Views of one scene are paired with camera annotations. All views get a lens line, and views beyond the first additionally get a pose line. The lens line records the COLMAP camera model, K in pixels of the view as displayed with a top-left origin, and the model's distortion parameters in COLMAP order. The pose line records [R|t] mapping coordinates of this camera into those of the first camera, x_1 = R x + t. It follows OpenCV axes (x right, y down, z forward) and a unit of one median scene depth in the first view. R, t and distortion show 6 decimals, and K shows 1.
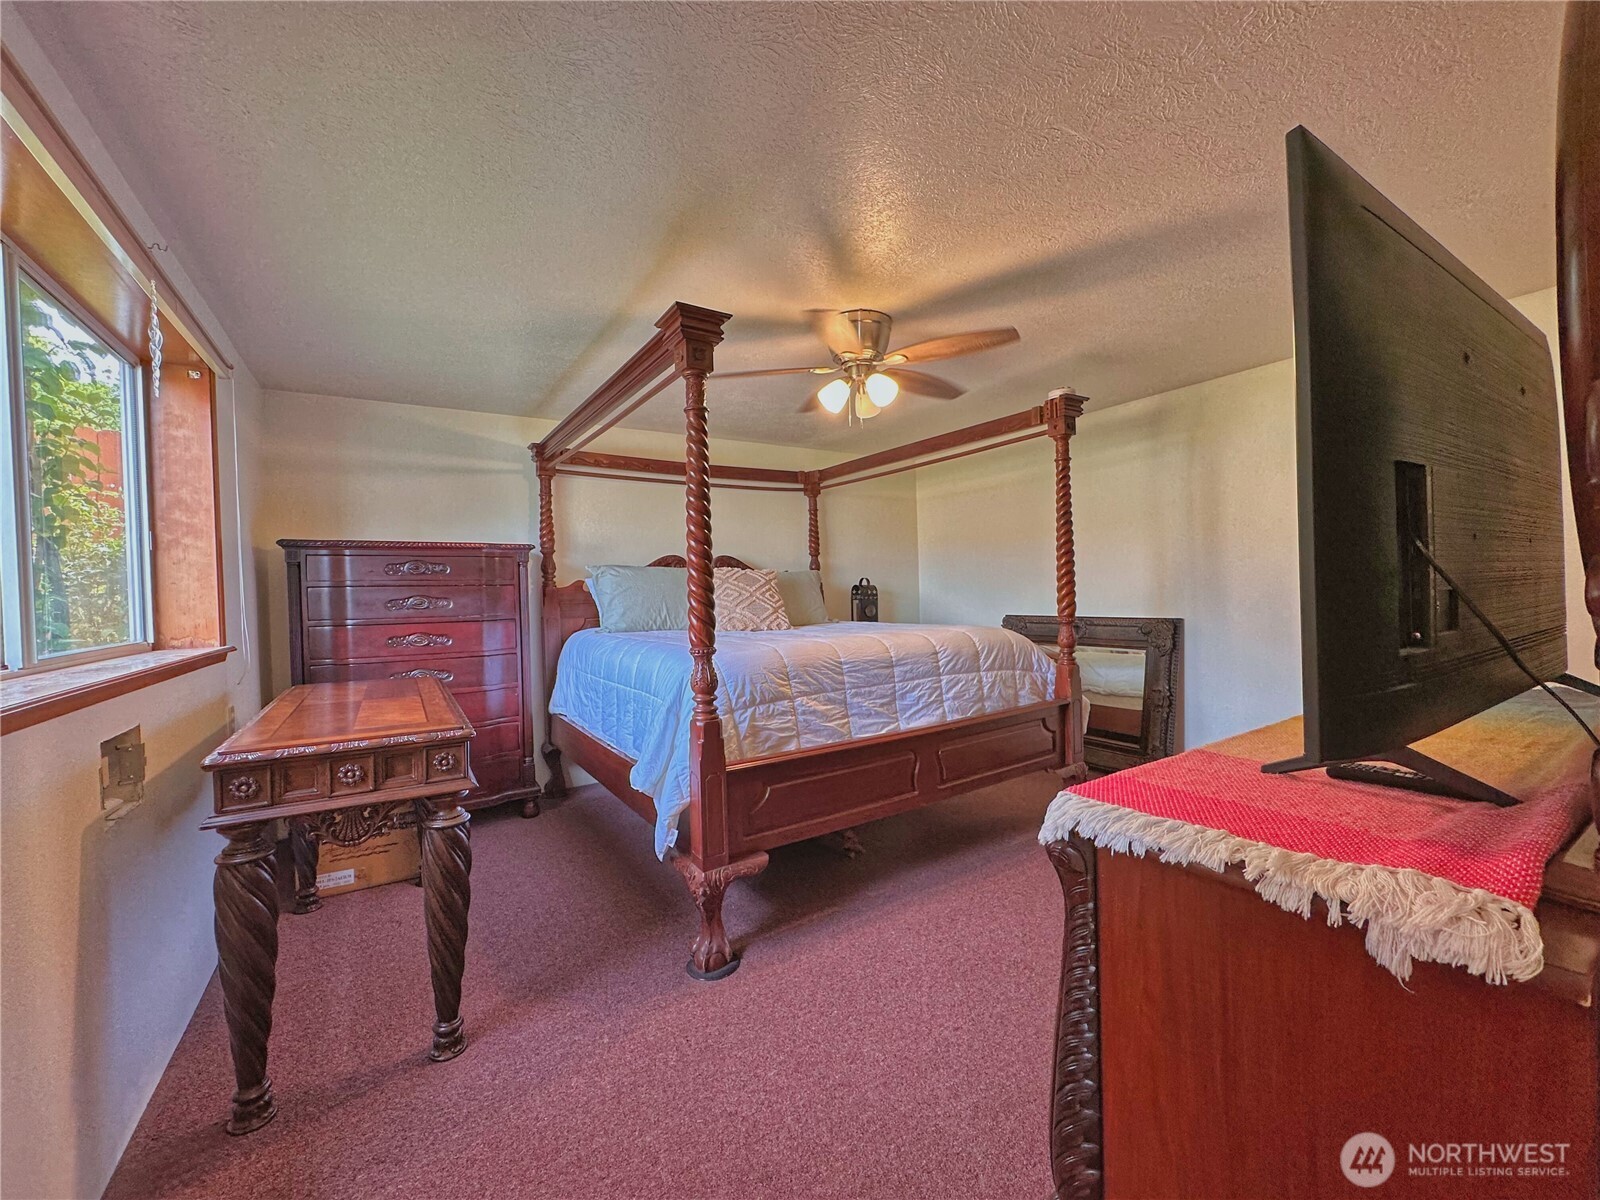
lens RADIAL K [[636.7, 0, 799.9], [0, 636.7, 600.5], [0, 0, 1]] dist [-0.000756, 0.000083]
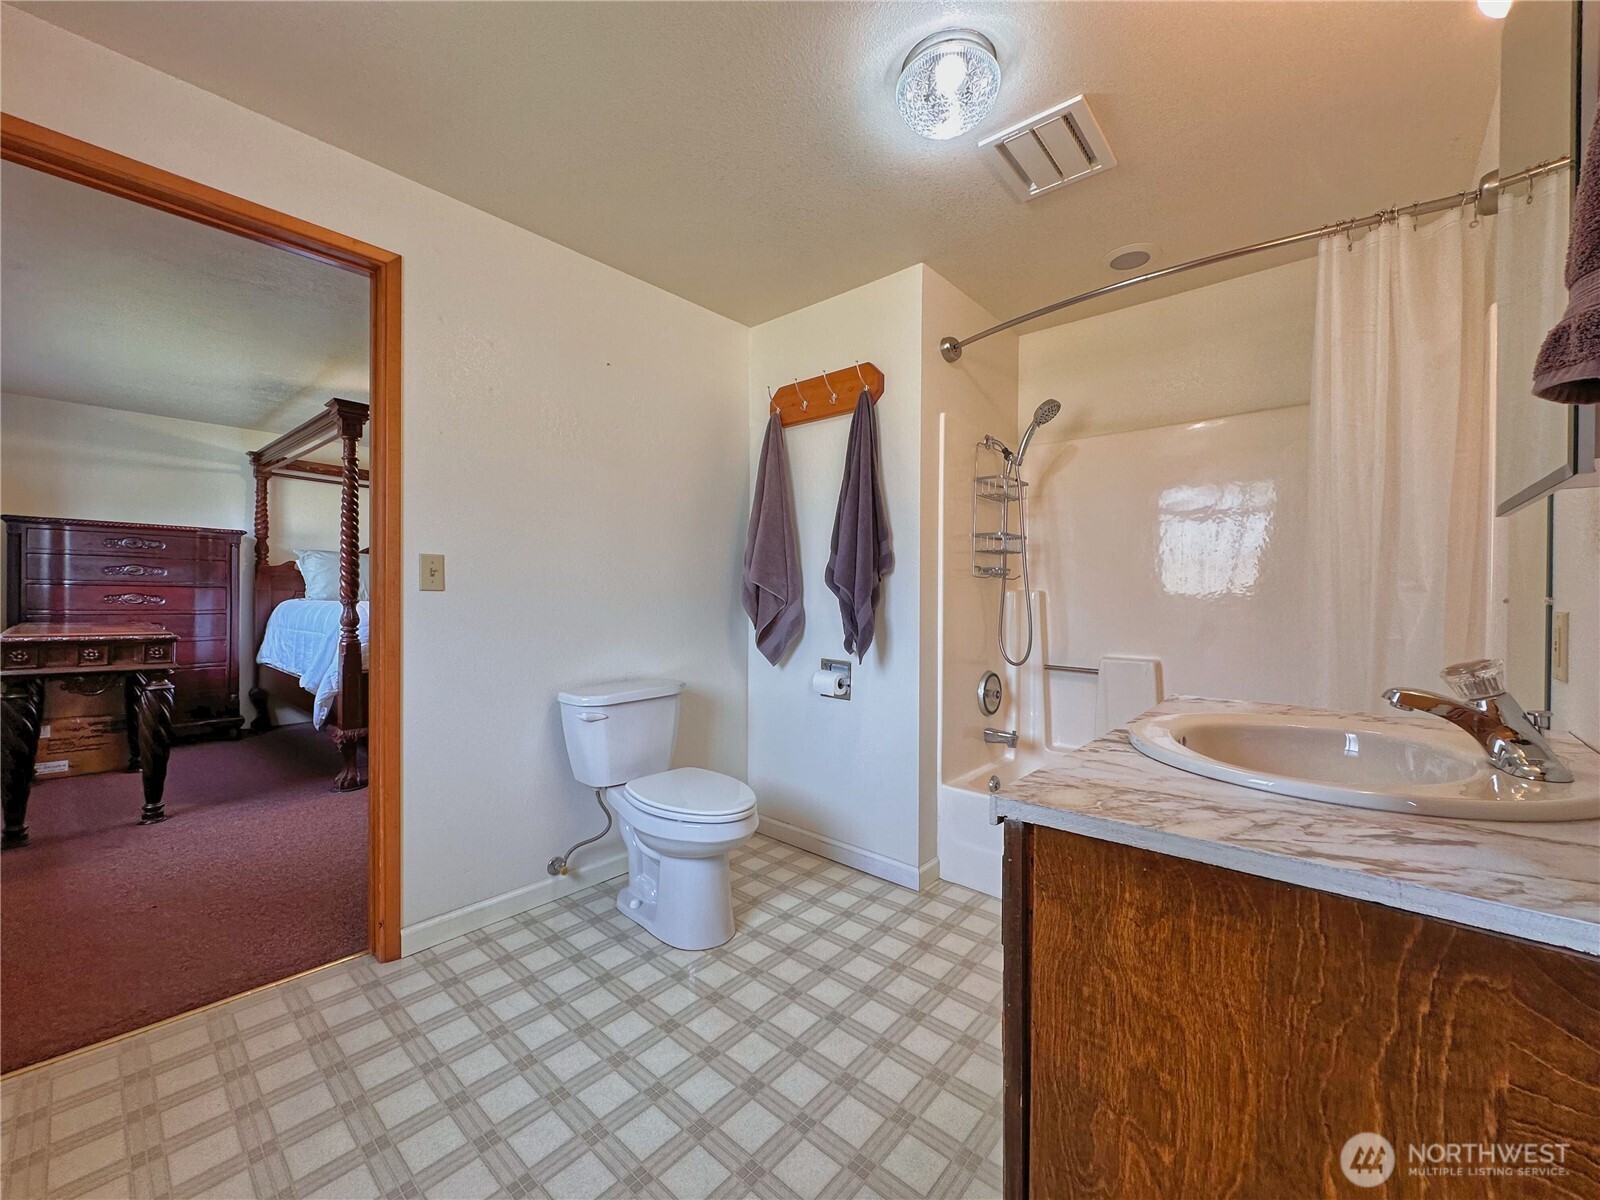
lens RADIAL K [[636.7, 0, 801.2], [0, 636.7, 600.5], [0, 0, 1]] dist [-0.000756, 0.000083]
pose [[0.959343, 0.033538, 0.280244, 0.331885], [-0.030663, 0.999423, -0.014639, 0.041164], [-0.280574, 0.005450, 0.959817, -0.604935]]
